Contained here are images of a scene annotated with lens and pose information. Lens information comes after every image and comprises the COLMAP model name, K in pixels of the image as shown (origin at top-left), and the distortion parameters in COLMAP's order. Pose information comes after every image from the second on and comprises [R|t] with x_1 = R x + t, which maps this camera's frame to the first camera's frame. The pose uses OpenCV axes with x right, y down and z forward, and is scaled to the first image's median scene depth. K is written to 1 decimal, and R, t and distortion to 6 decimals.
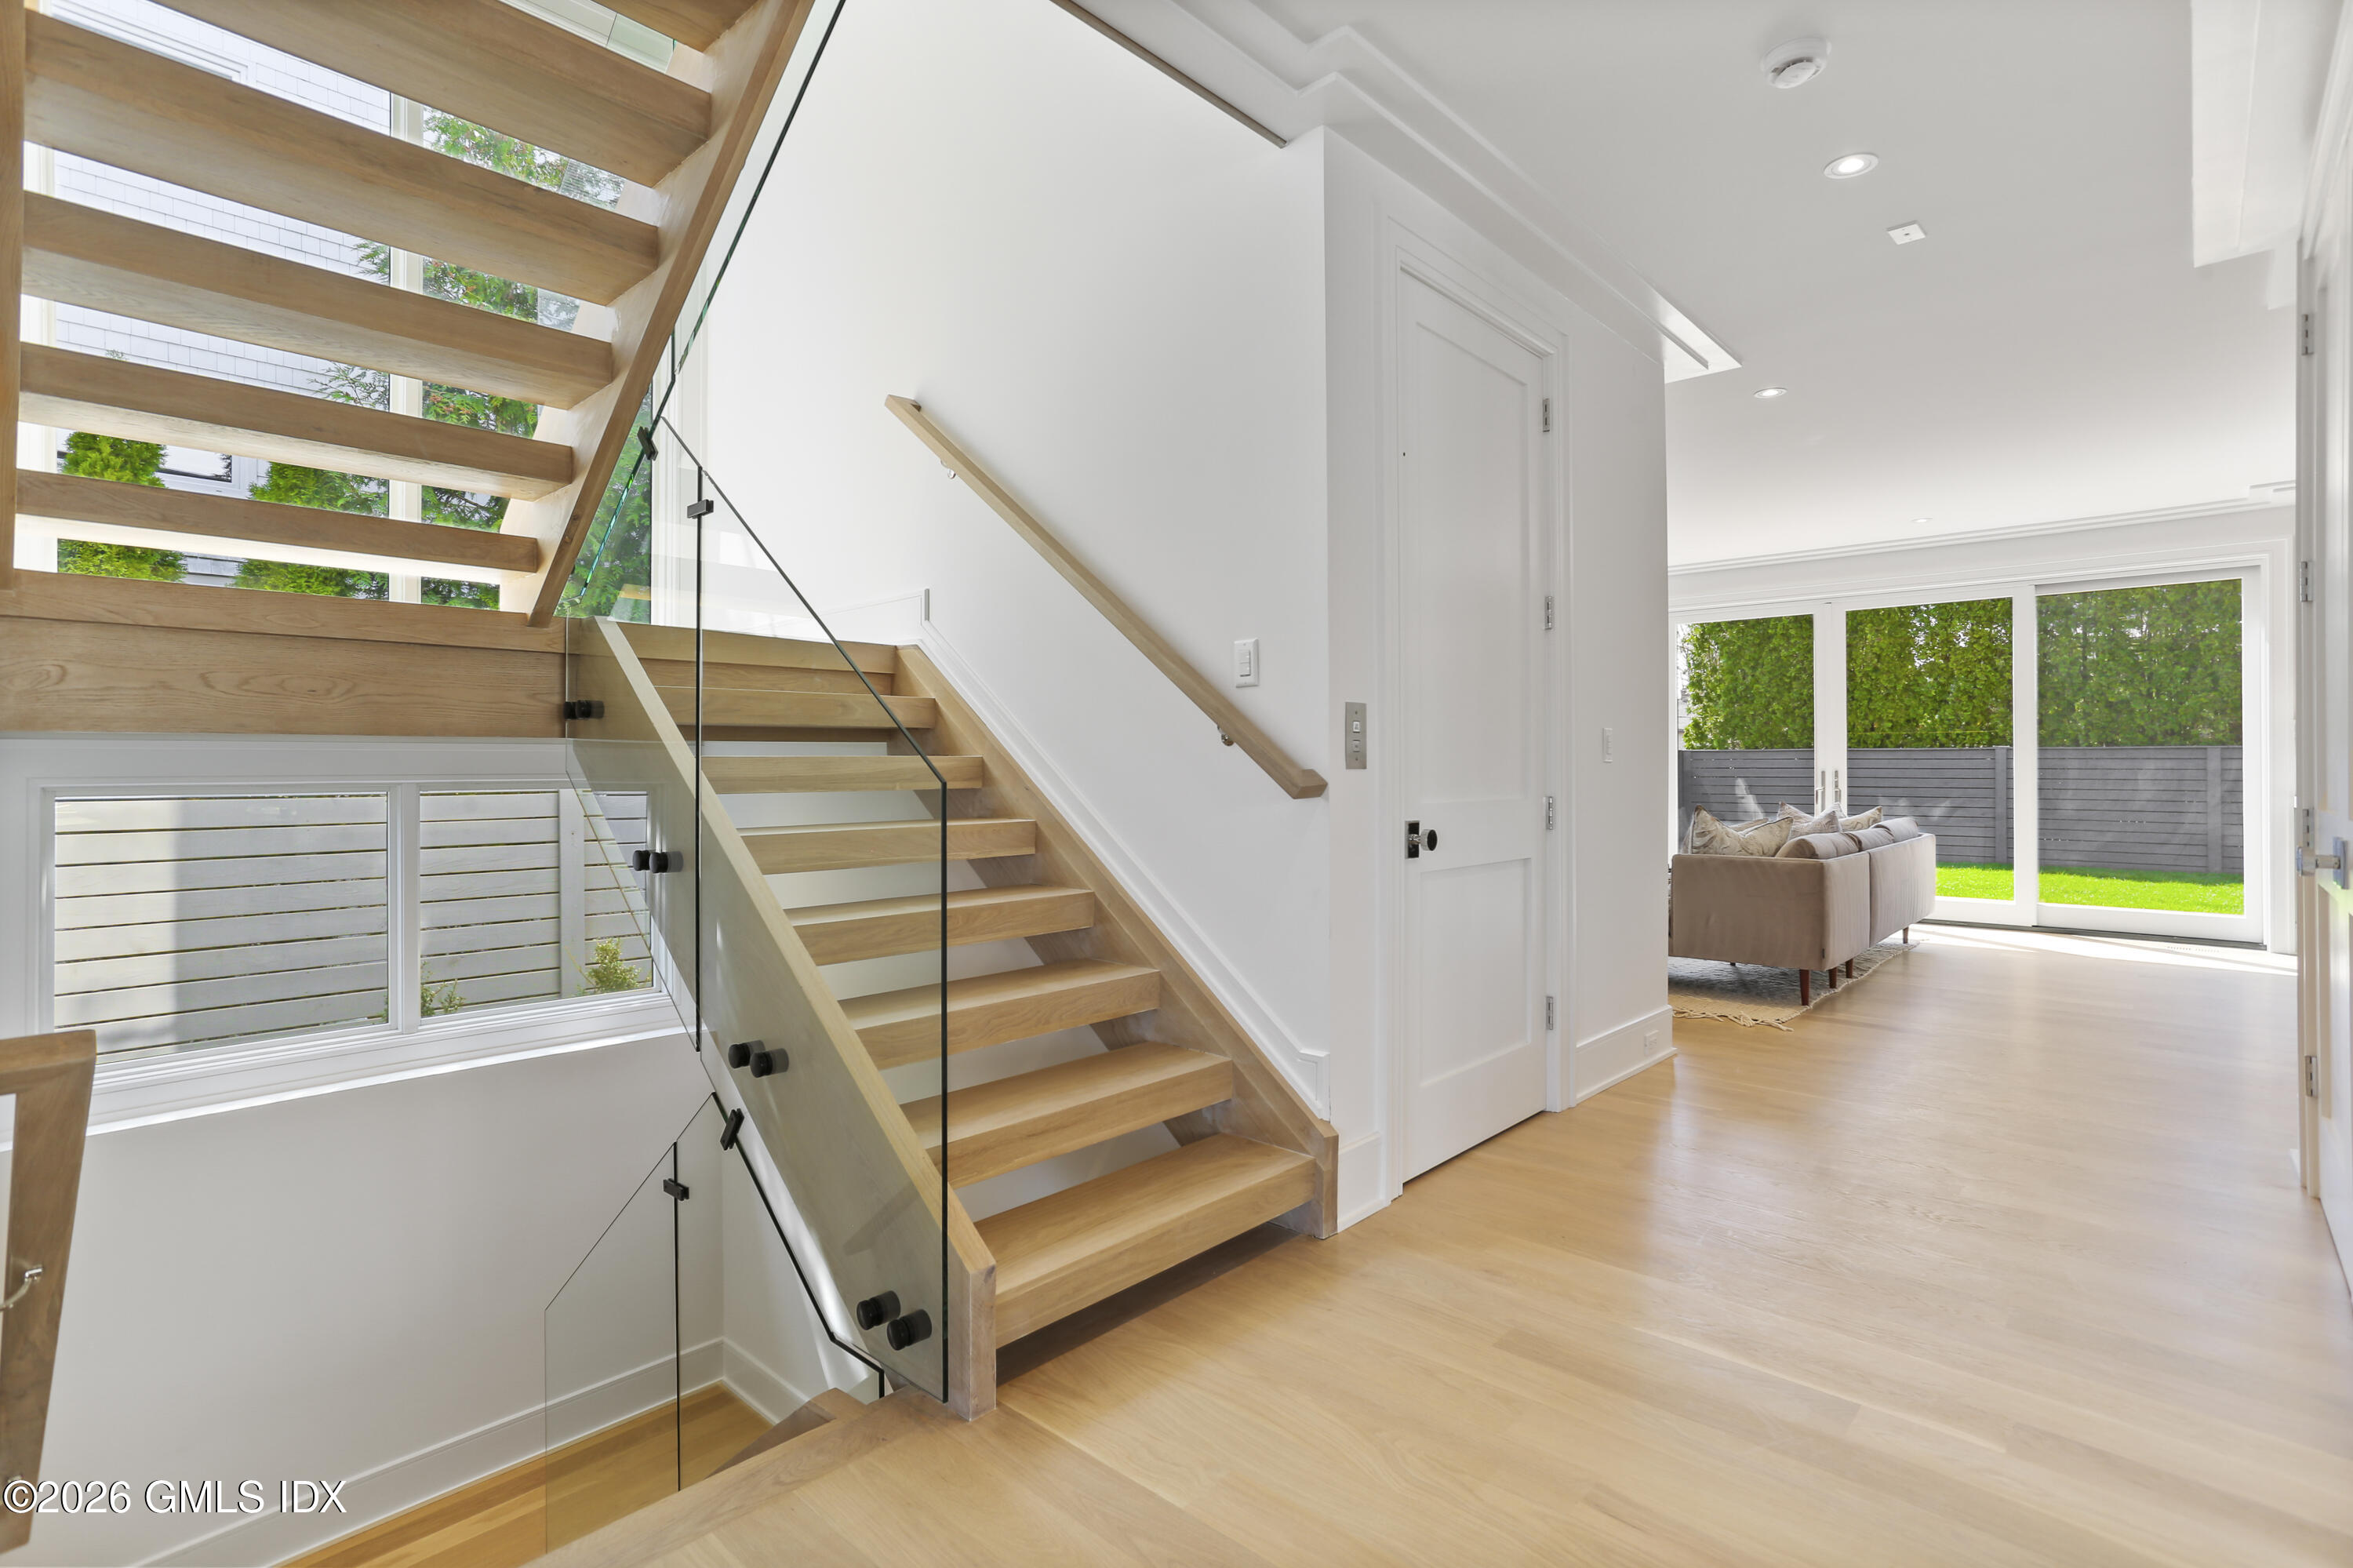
lens RADIAL K [[1142.7, 0, 1163.4], [0, 1142.7, 762.3], [0, 0, 1]] dist [0.003418, 0.001710]
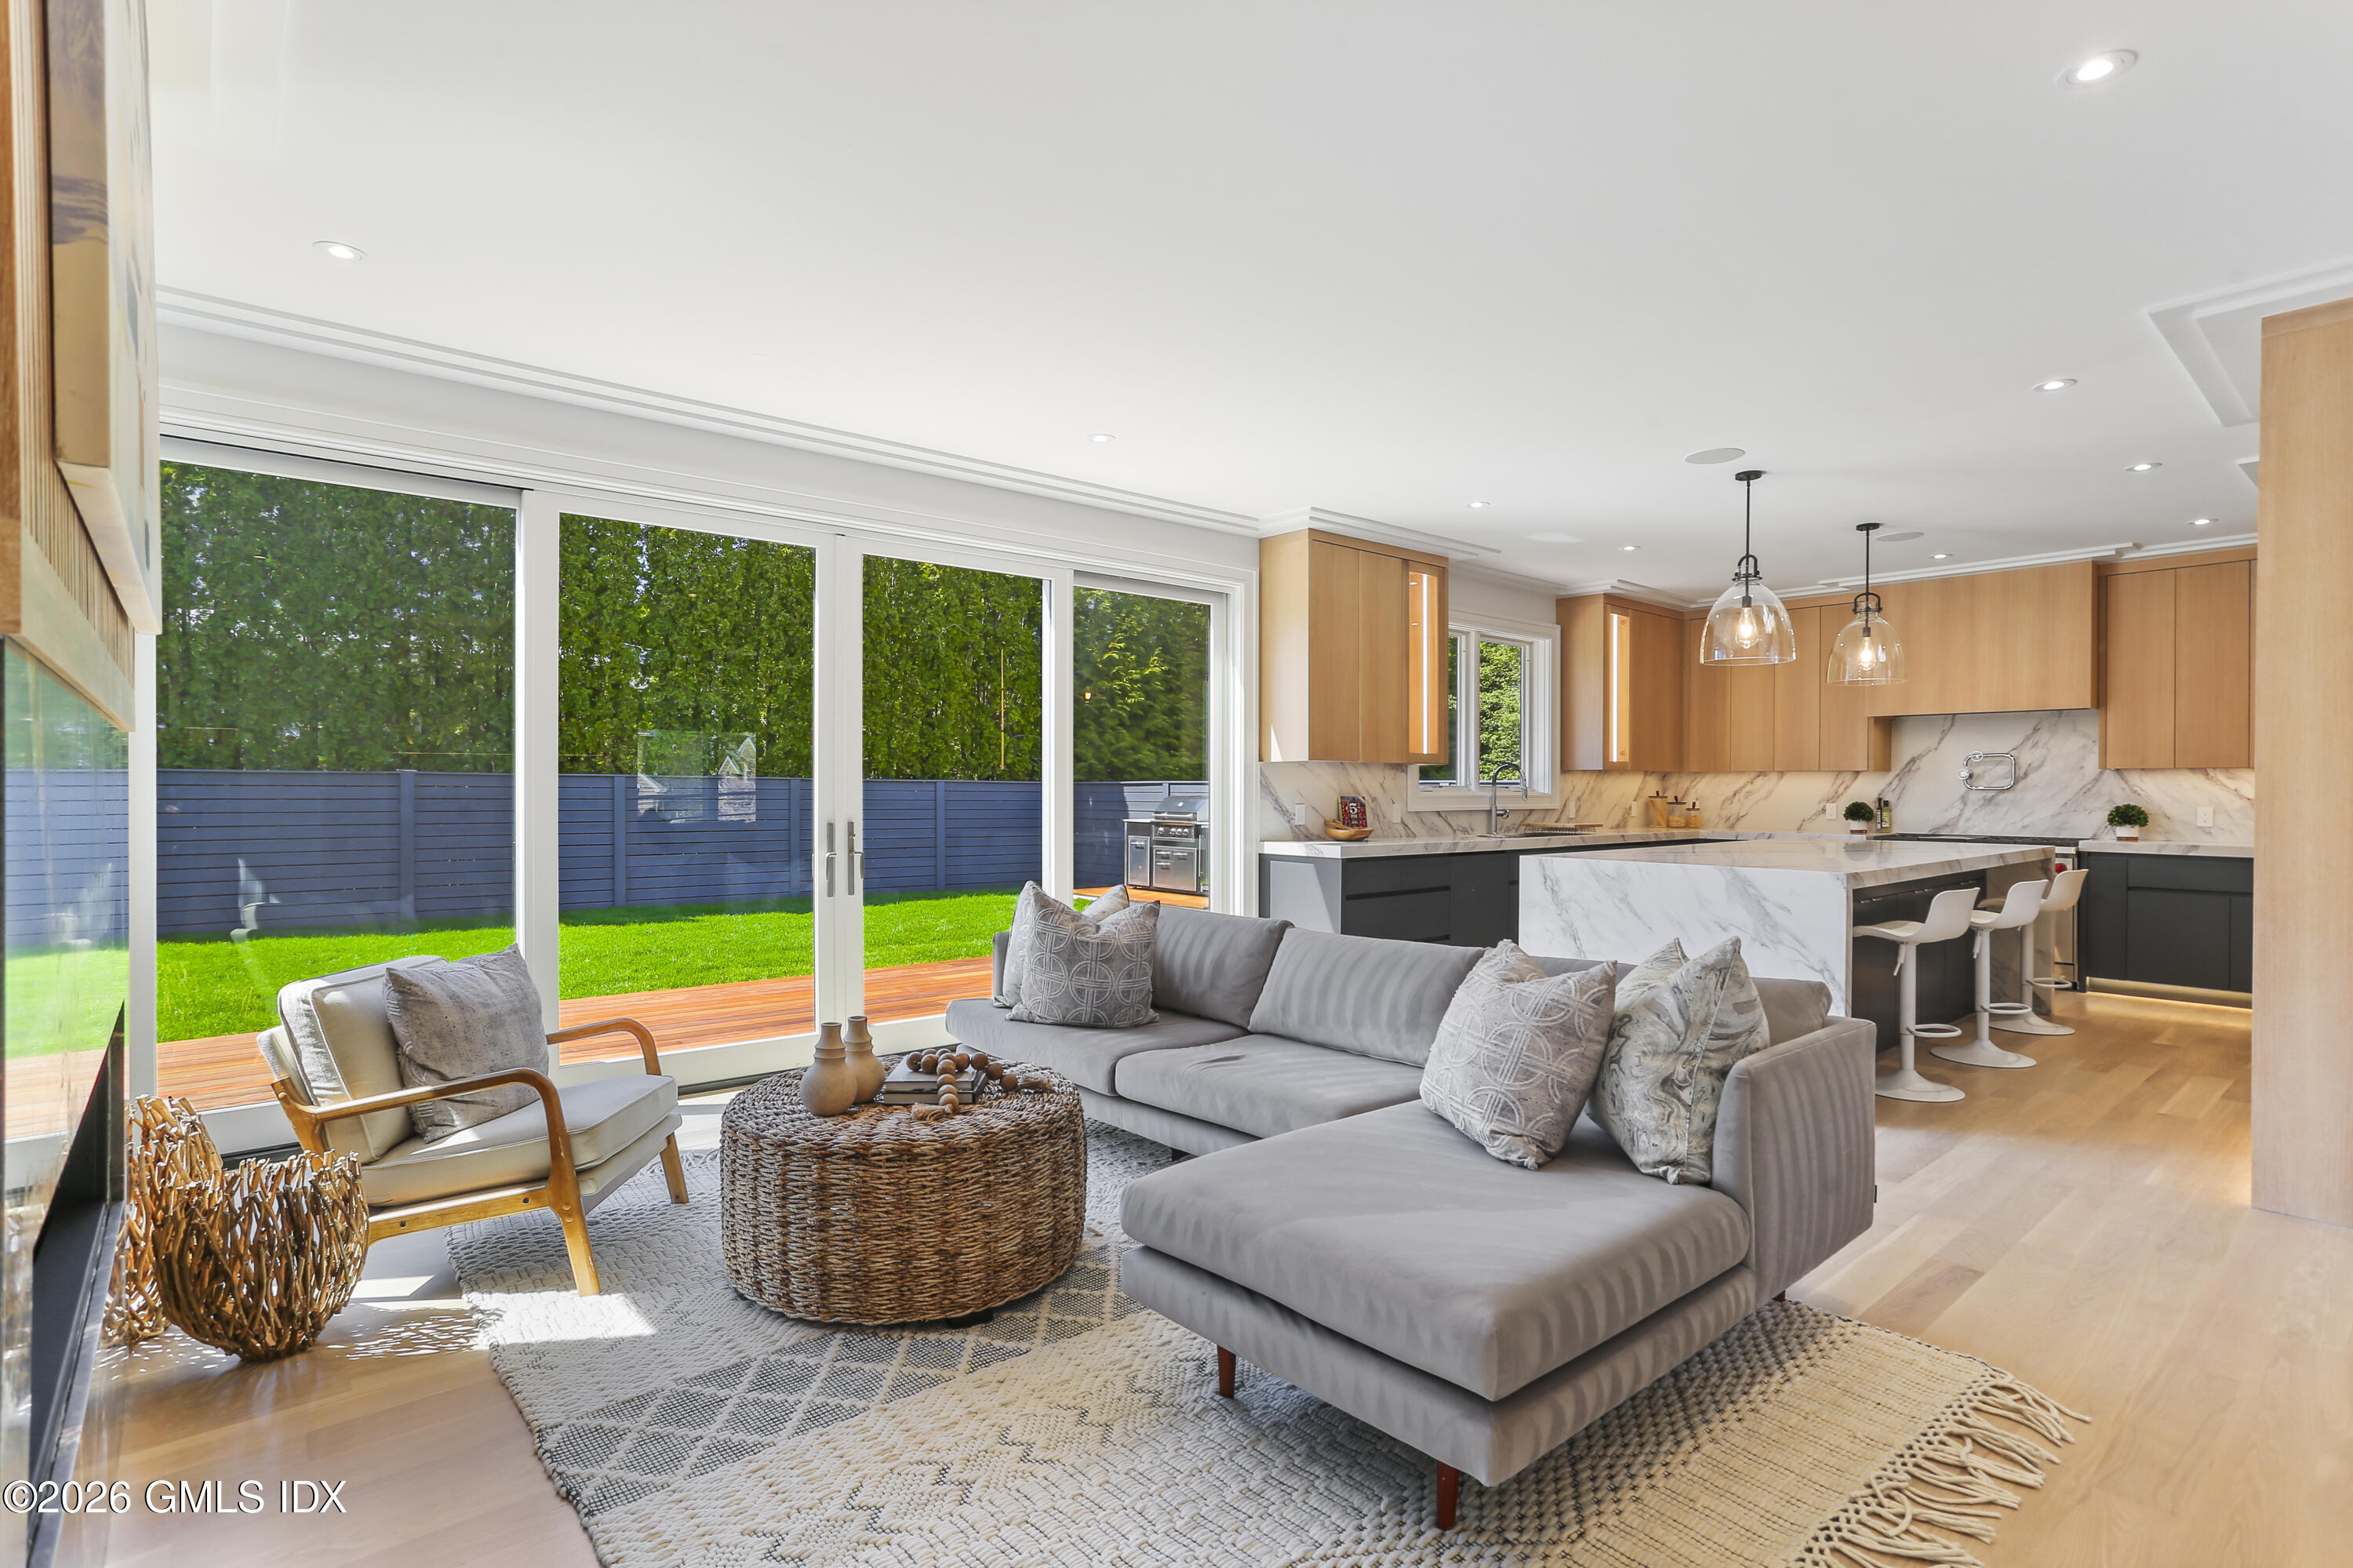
lens RADIAL K [[1142.7, 0, 1170.4], [0, 1142.7, 784.6], [0, 0, 1]] dist [0.003418, 0.001710]
pose [[0.106339, 0.001818, 0.994328, 0.022702], [-0.006108, 0.999981, -0.001175, -0.013685], [-0.994311, -0.005949, 0.106348, 0.859388]]
